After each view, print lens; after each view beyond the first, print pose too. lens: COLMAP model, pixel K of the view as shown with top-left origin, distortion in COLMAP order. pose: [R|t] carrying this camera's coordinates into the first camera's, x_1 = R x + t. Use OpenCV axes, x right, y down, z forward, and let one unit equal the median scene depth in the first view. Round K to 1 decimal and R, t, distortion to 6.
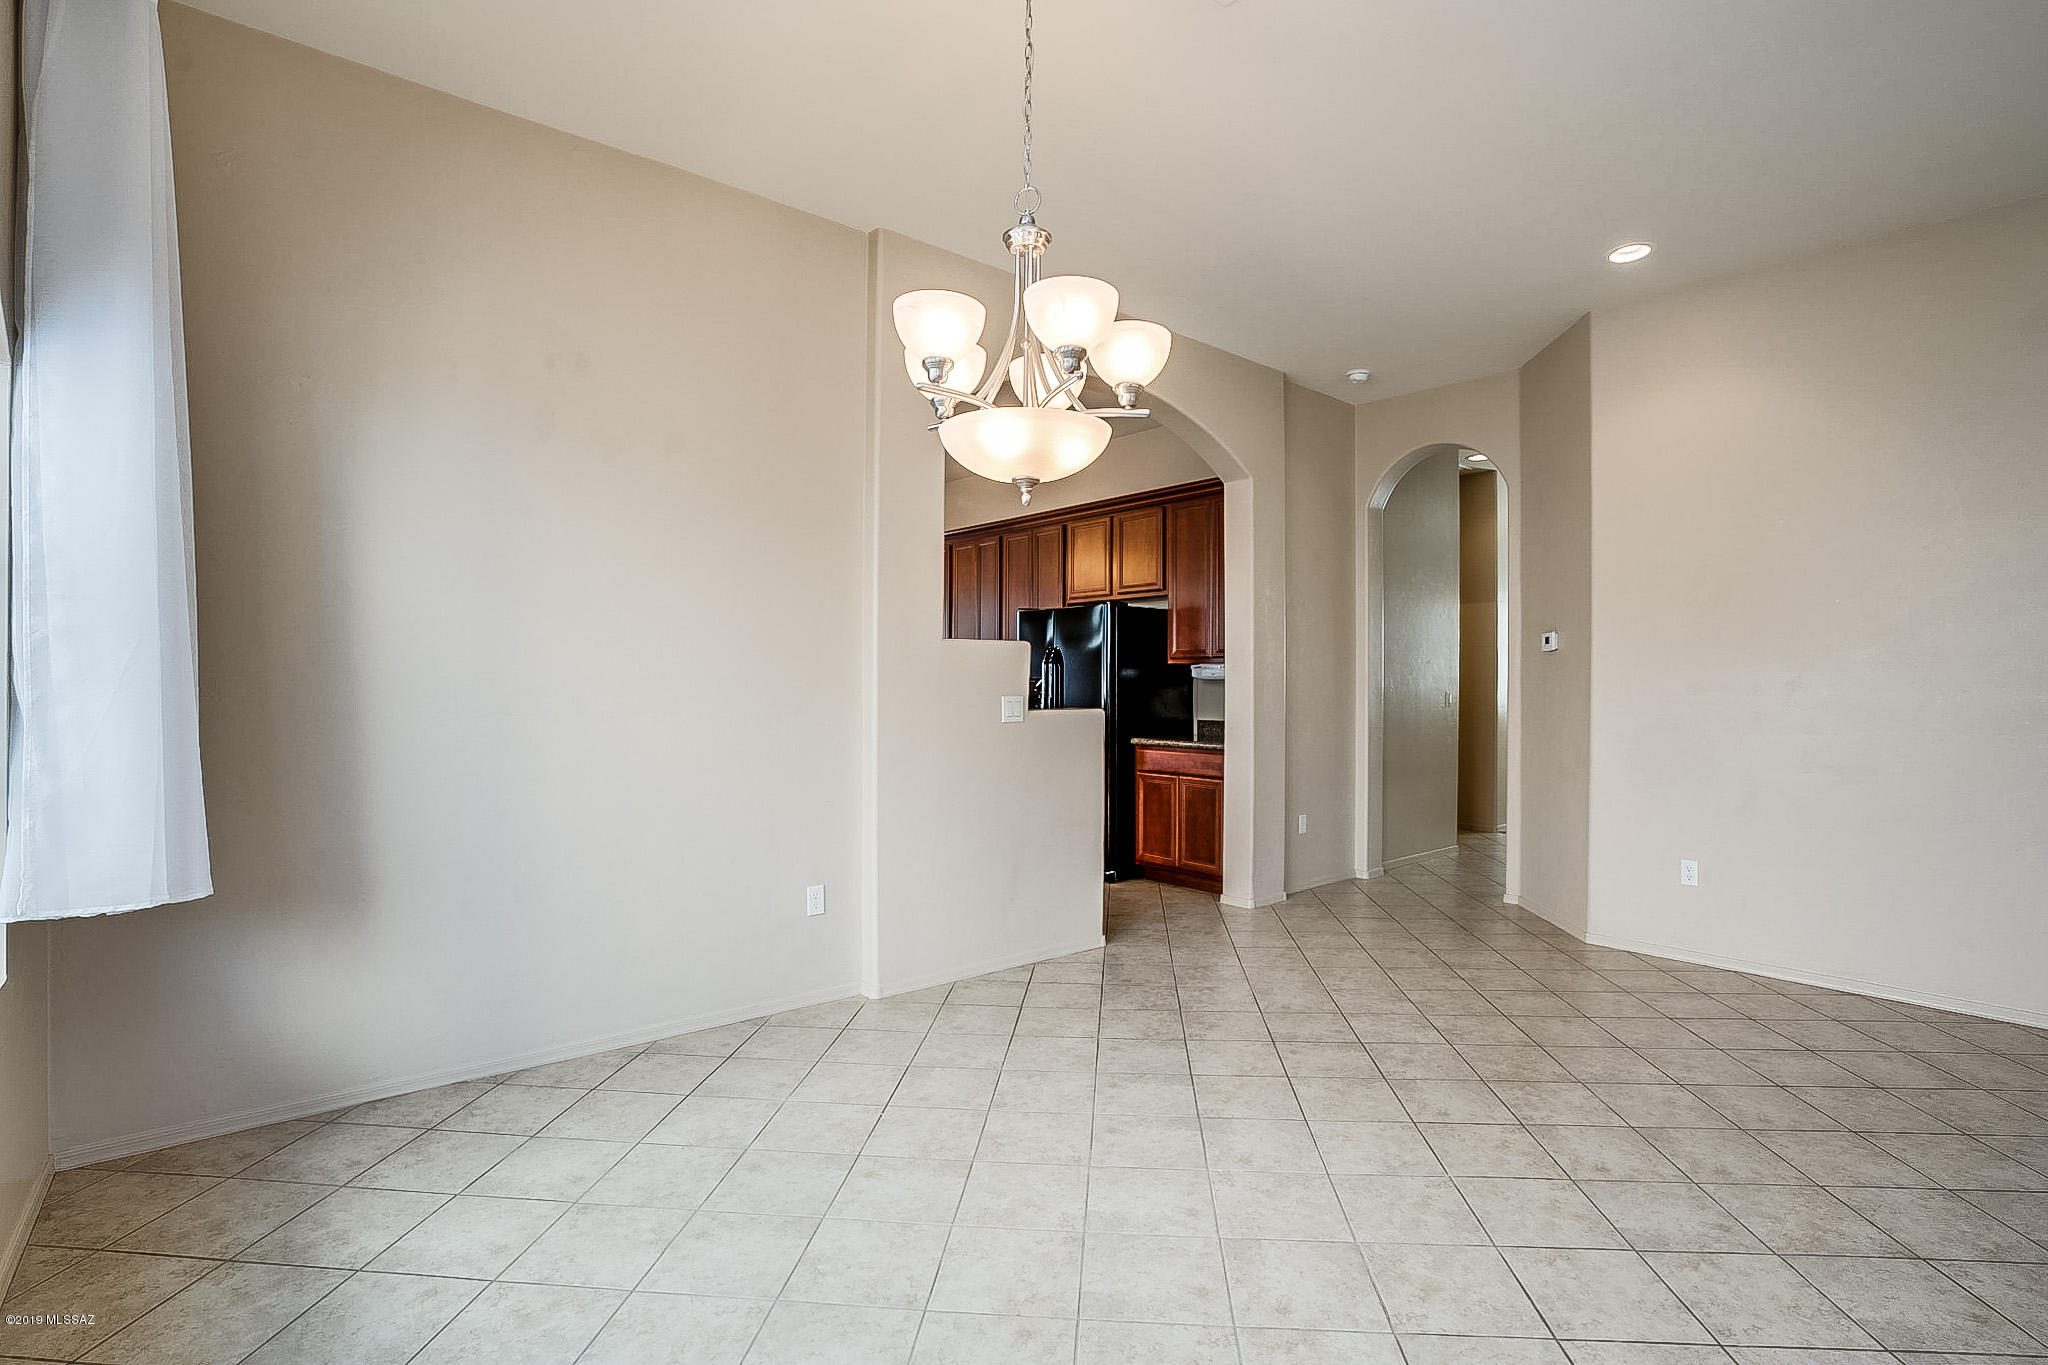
lens RADIAL K [[947.7, 0, 1027.2], [0, 947.7, 680.6], [0, 0, 1]] dist [-0.057254, 0.018982]
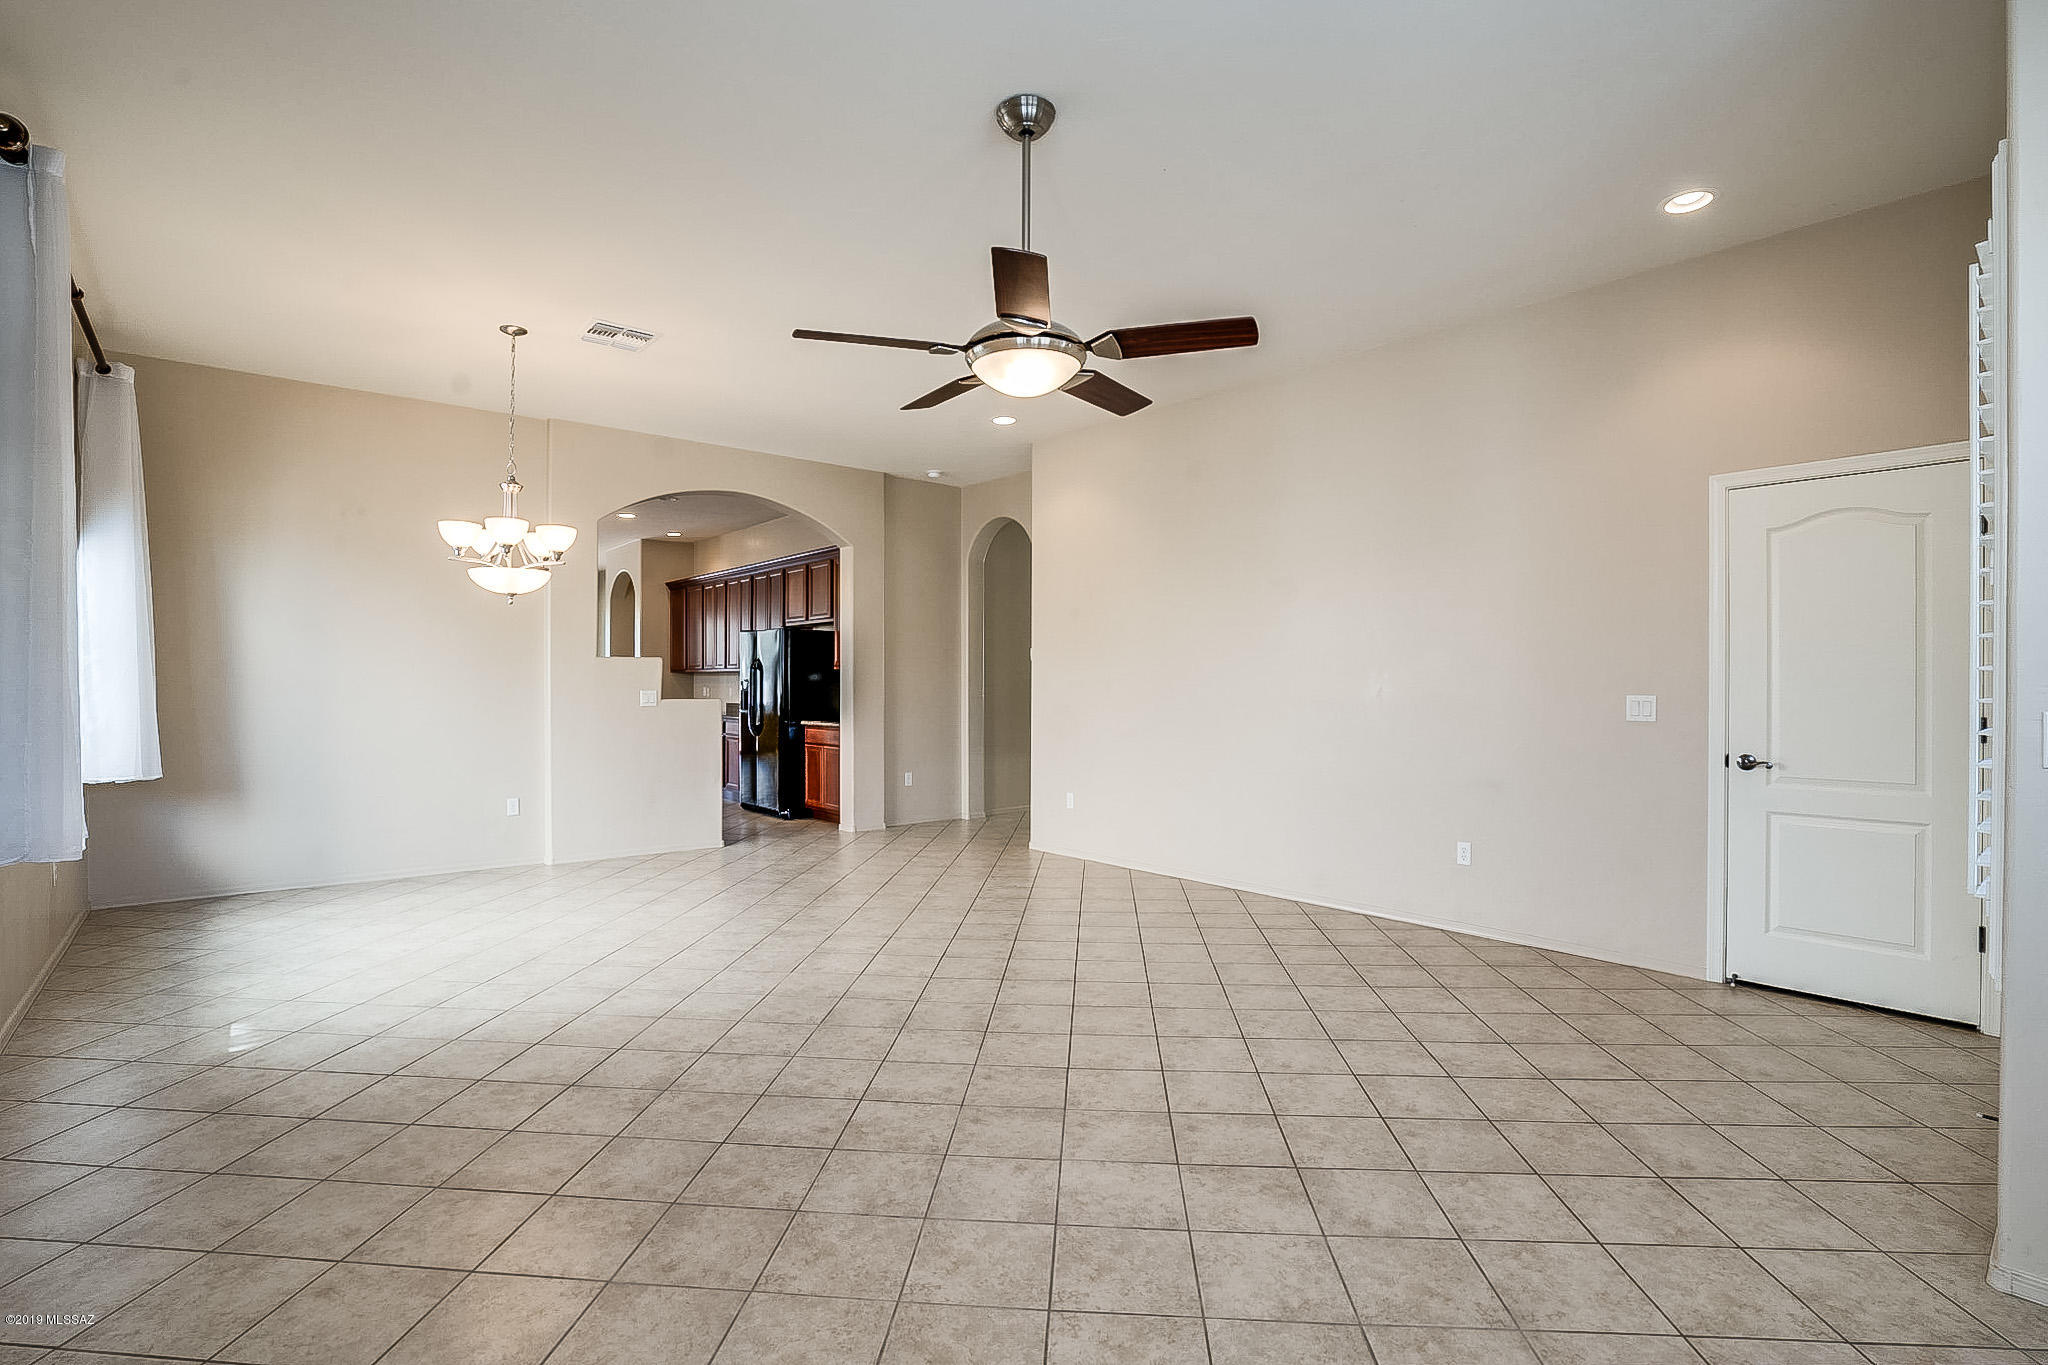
lens RADIAL K [[967.5, 0, 1025.2], [0, 967.5, 689.0], [0, 0, 1]] dist [-0.059027, 0.022325]
pose [[0.999998, -0.001560, -0.000863, 0.491969], [0.001566, 0.999969, 0.007669, 0.001184], [0.000851, -0.007670, 0.999970, -0.515980]]
